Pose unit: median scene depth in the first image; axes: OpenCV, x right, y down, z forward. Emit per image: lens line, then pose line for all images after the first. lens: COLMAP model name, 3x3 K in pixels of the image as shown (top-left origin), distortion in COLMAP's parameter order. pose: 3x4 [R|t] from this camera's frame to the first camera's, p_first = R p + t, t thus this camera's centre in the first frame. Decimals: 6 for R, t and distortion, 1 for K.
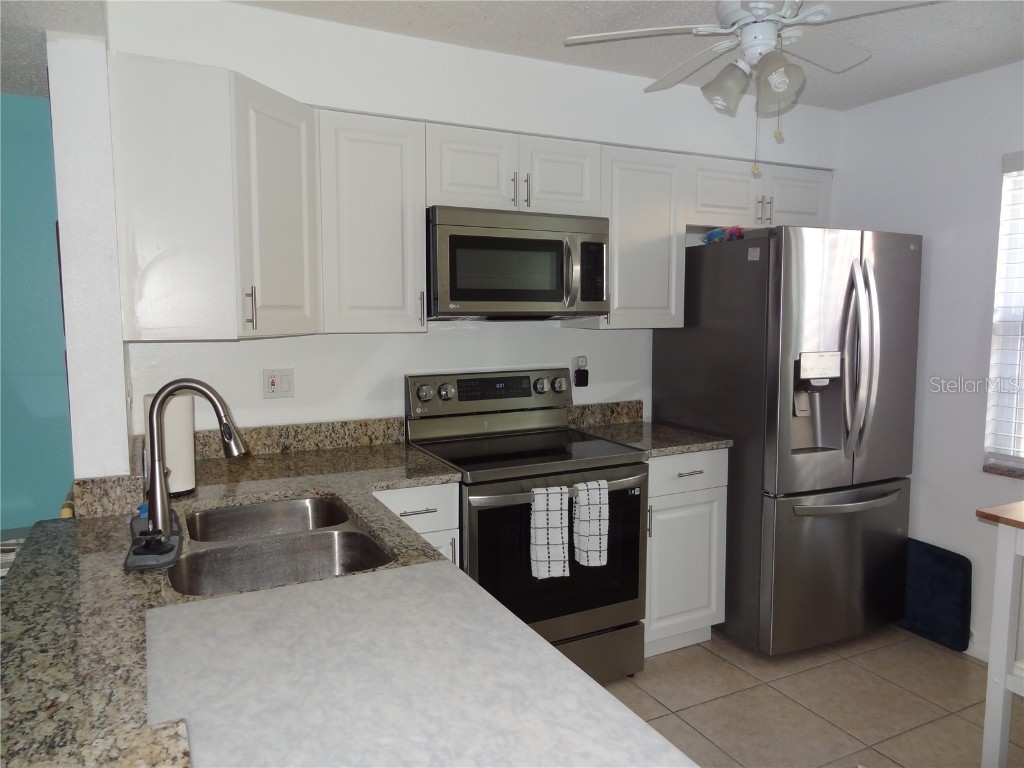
lens RADIAL K [[716.1, 0, 512.0], [0, 716.1, 384.0], [0, 0, 1]] dist [-0.000842, 0.004031]
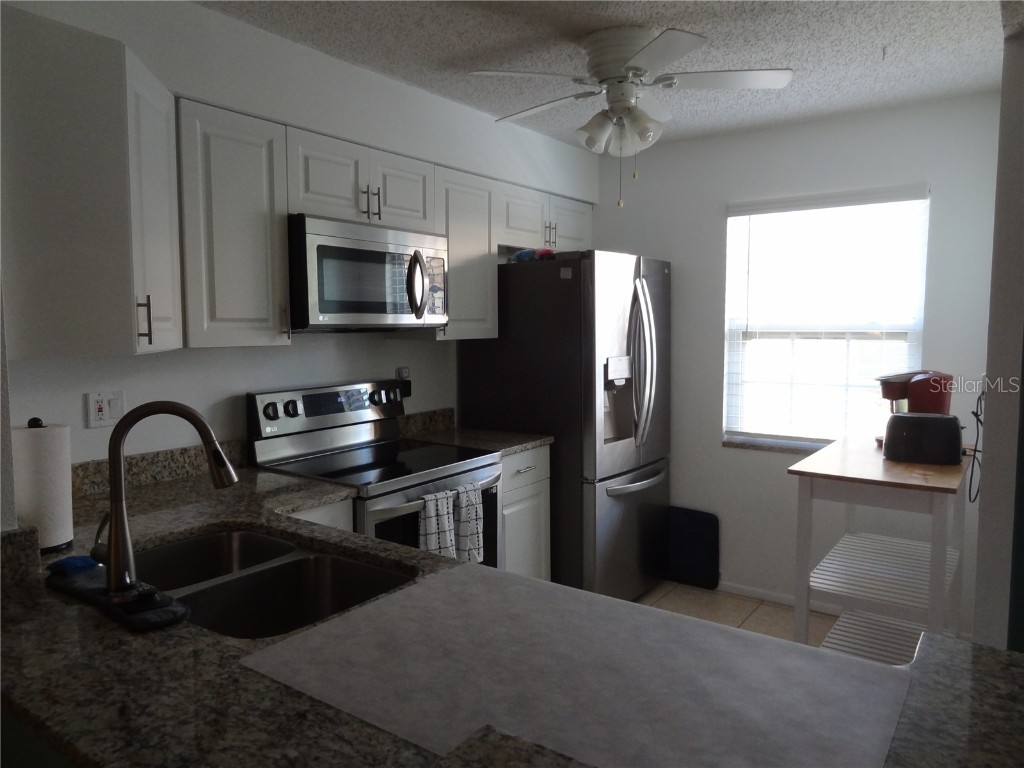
lens RADIAL K [[717.5, 0, 512.0], [0, 717.5, 384.0], [0, 0, 1]] dist [0.003913, 0.000692]
pose [[0.888536, -0.041998, 0.456881, -0.297112], [0.050236, 0.998720, -0.005892, -0.001454], [-0.456048, 0.028187, 0.889509, 0.023747]]
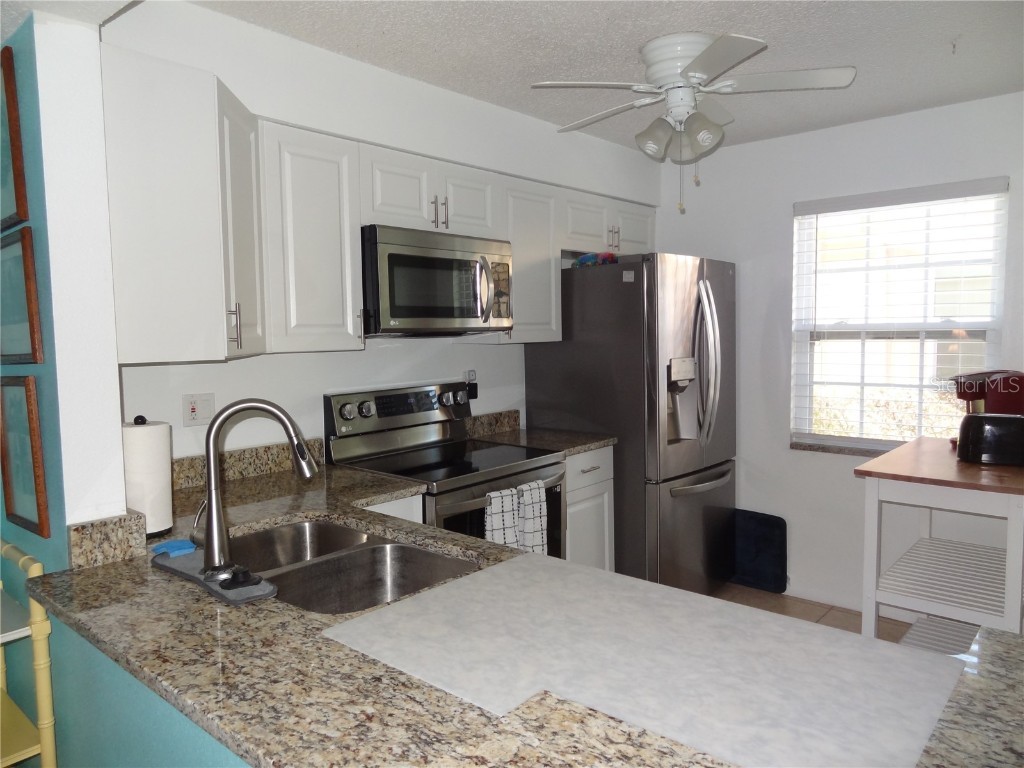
lens RADIAL K [[717.5, 0, 512.0], [0, 717.5, 384.0], [0, 0, 1]] dist [0.003913, 0.000692]
pose [[0.927265, -0.043084, 0.371919, -0.305465], [0.053702, 0.998391, -0.018233, 0.005289], [-0.370535, 0.036880, 0.928086, -0.007441]]
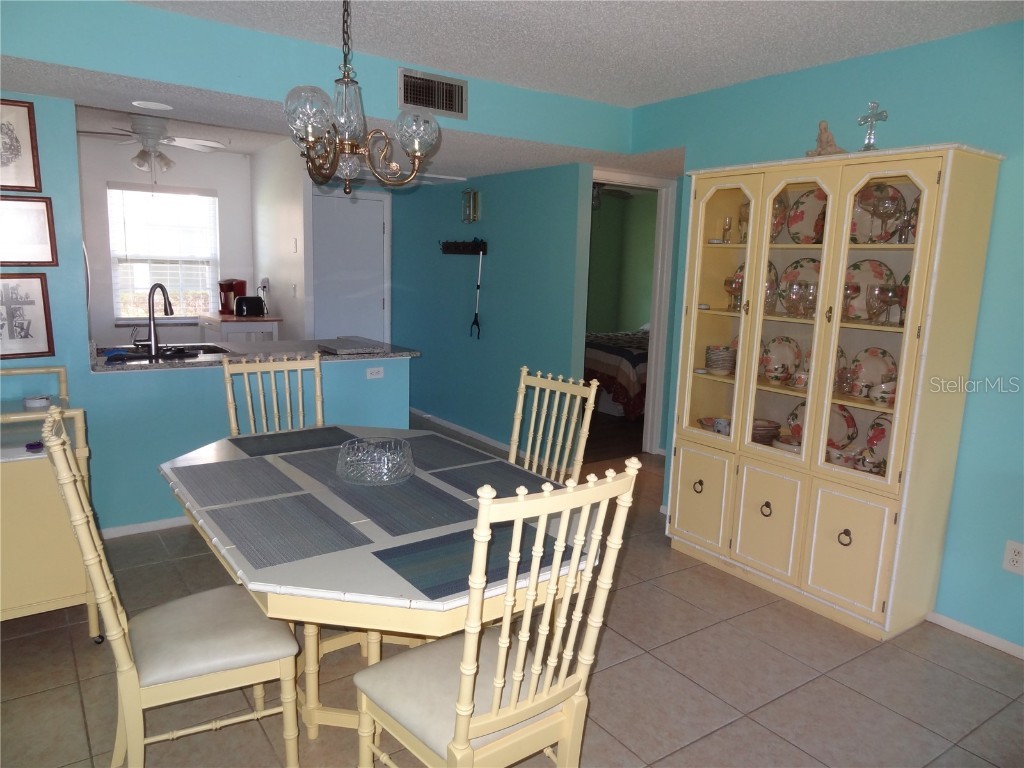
lens RADIAL K [[716.1, 0, 512.0], [0, 716.1, 384.0], [0, 0, 1]] dist [-0.000842, 0.004031]
pose [[-0.139774, -0.168101, 0.975810, -1.845065], [0.066616, 0.981655, 0.178650, -0.018130], [-0.987940, 0.089975, -0.126011, 0.111942]]
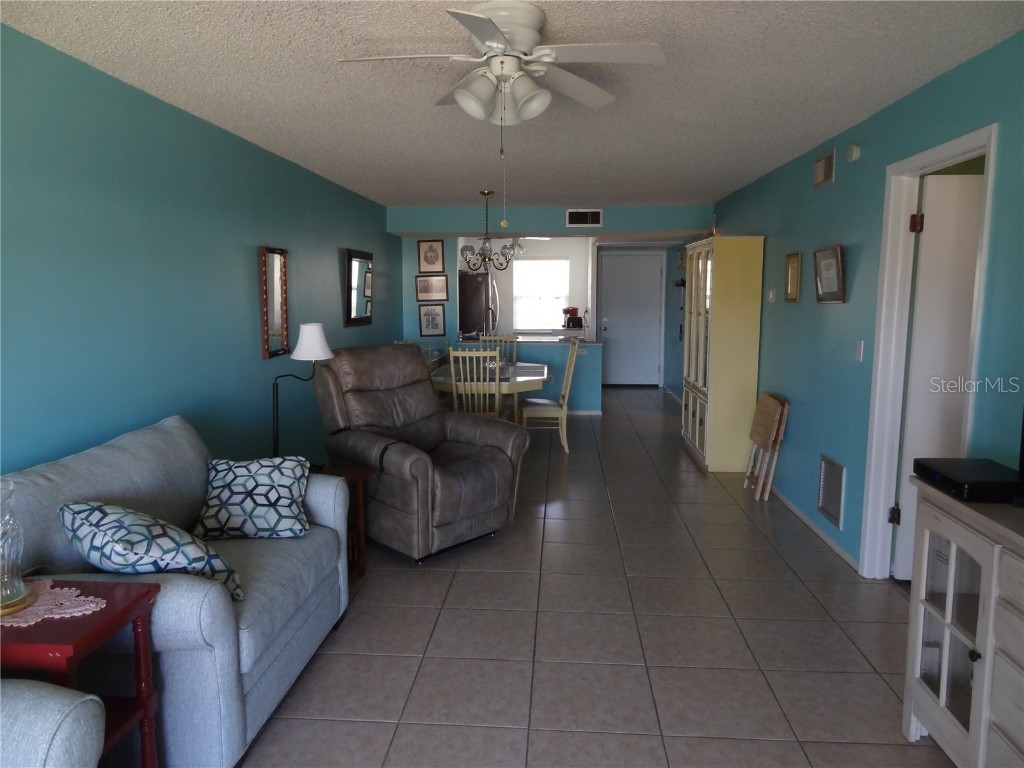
lens RADIAL K [[717.5, 0, 512.0], [0, 717.5, 384.0], [0, 0, 1]] dist [0.003913, 0.000692]
pose [[0.513264, -0.112684, 0.850801, -3.114544], [0.088537, 0.993006, 0.078106, 0.094853], [-0.853652, 0.035238, 0.519651, -1.188524]]
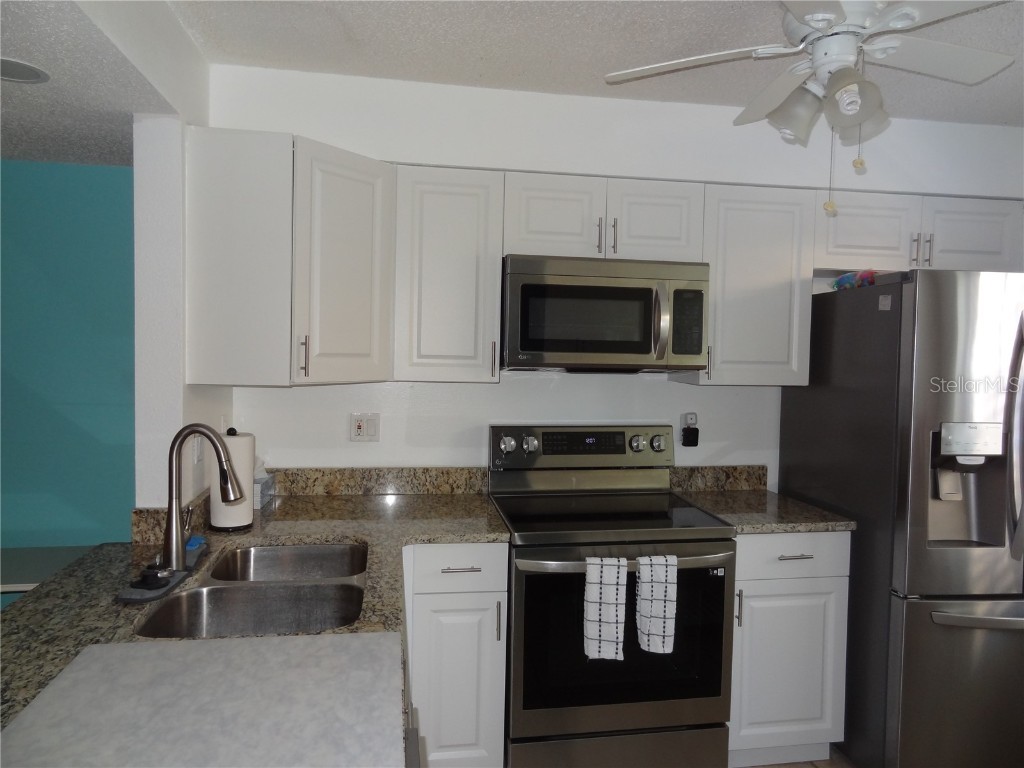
lens RADIAL K [[716.1, 0, 512.0], [0, 716.1, 384.0], [0, 0, 1]] dist [-0.000842, 0.004031]
pose [[0.953070, 0.034519, -0.300776, 0.192288], [-0.051587, 0.997466, -0.048988, -0.024027], [0.298323, 0.062205, 0.952436, 0.077568]]
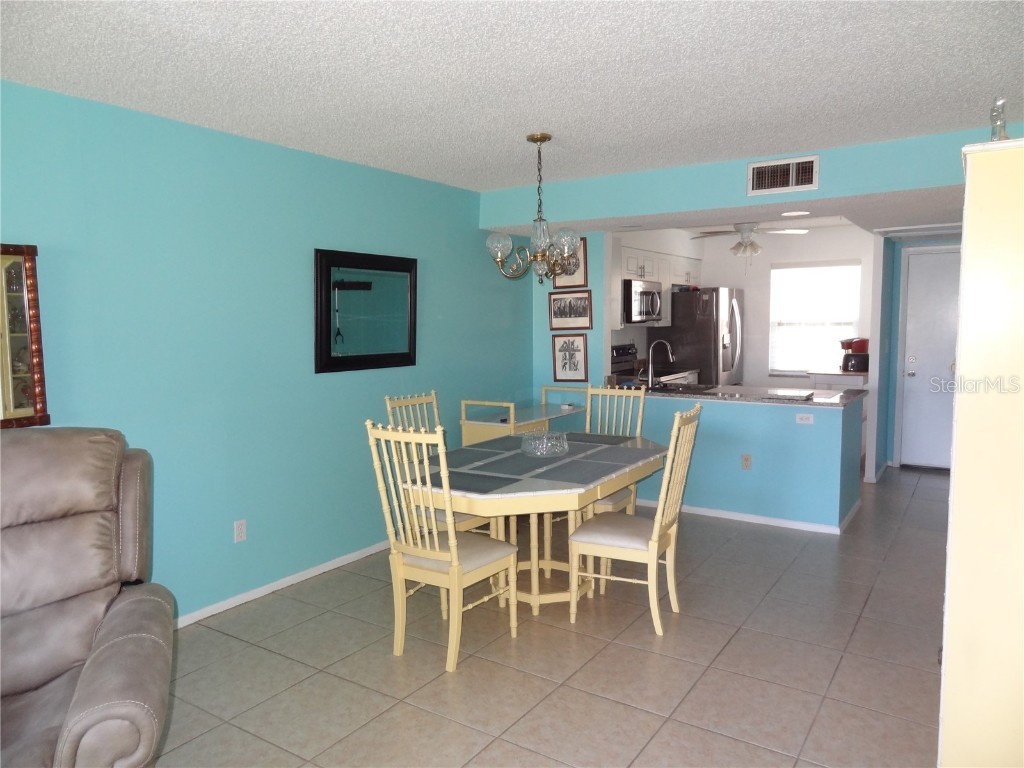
lens RADIAL K [[717.5, 0, 512.0], [0, 717.5, 384.0], [0, 0, 1]] dist [0.003913, 0.000692]
pose [[0.868525, -0.054246, 0.492668, -1.732938], [0.060061, 0.998187, 0.004024, 0.089793], [-0.491993, 0.026095, 0.870208, -1.011861]]
